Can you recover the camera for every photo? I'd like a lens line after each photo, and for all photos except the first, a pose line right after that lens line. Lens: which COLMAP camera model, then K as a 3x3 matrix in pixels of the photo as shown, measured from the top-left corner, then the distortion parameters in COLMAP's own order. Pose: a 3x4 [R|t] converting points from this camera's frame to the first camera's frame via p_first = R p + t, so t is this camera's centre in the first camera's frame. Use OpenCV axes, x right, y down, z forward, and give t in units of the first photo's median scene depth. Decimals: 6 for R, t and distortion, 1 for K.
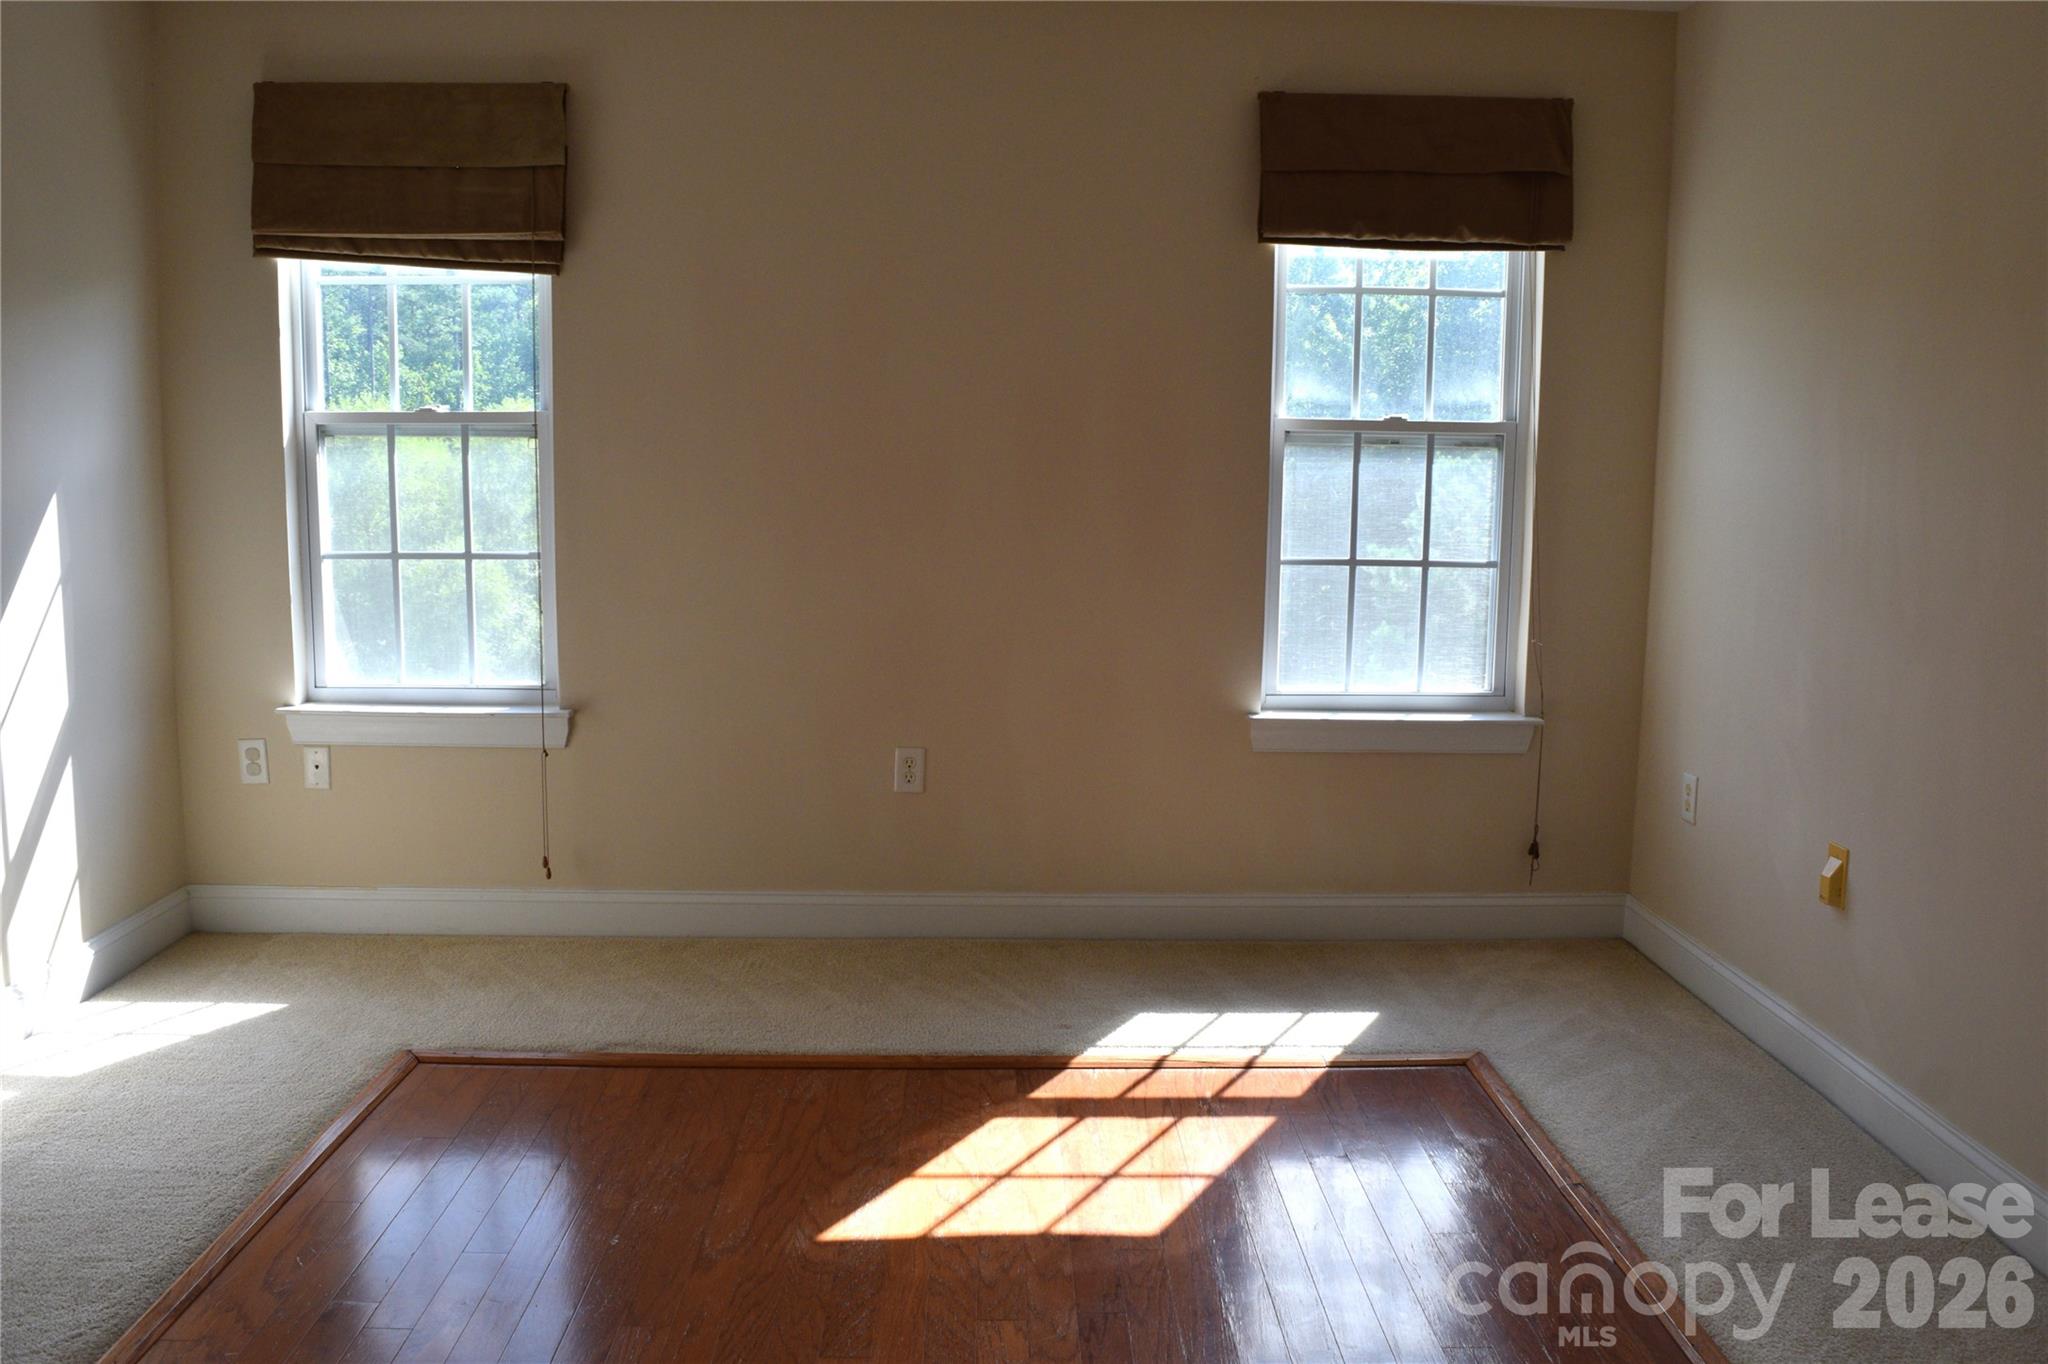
lens RADIAL K [[1599.2, 0, 862.3], [0, 1599.2, 650.0], [0, 0, 1]] dist [-0.098368, 0.020700]
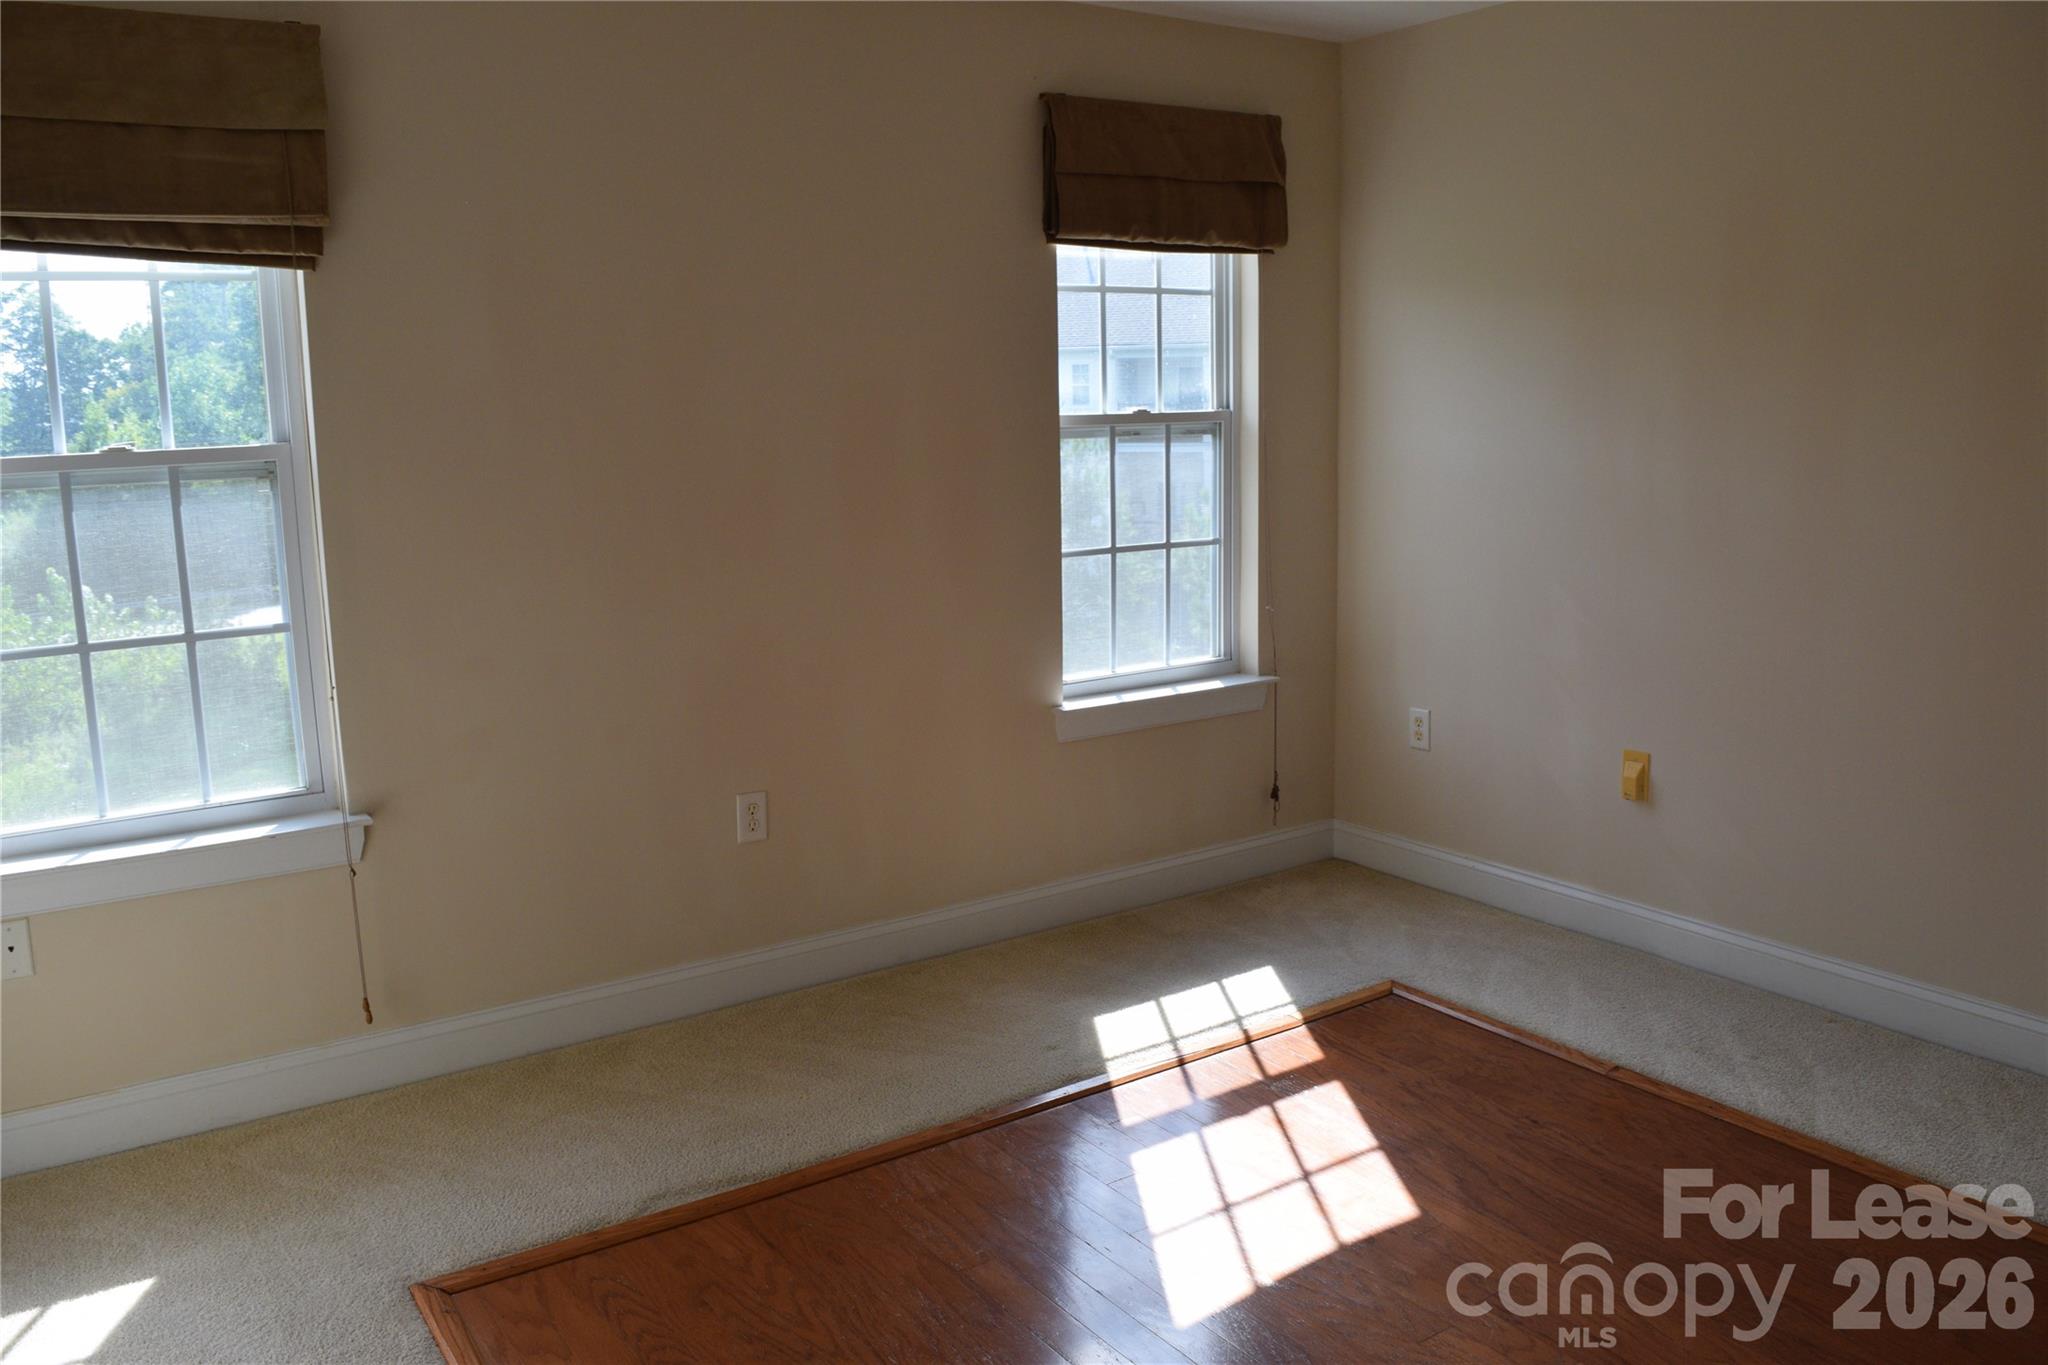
lens RADIAL K [[1599.2, 0, 993.5], [0, 1599.2, 671.2], [0, 0, 1]] dist [-0.098368, 0.020700]
pose [[0.829283, -0.121416, 0.545480, -0.350142], [0.104014, 0.992591, 0.062806, -0.051645], [-0.549064, 0.004653, 0.835767, 0.165231]]
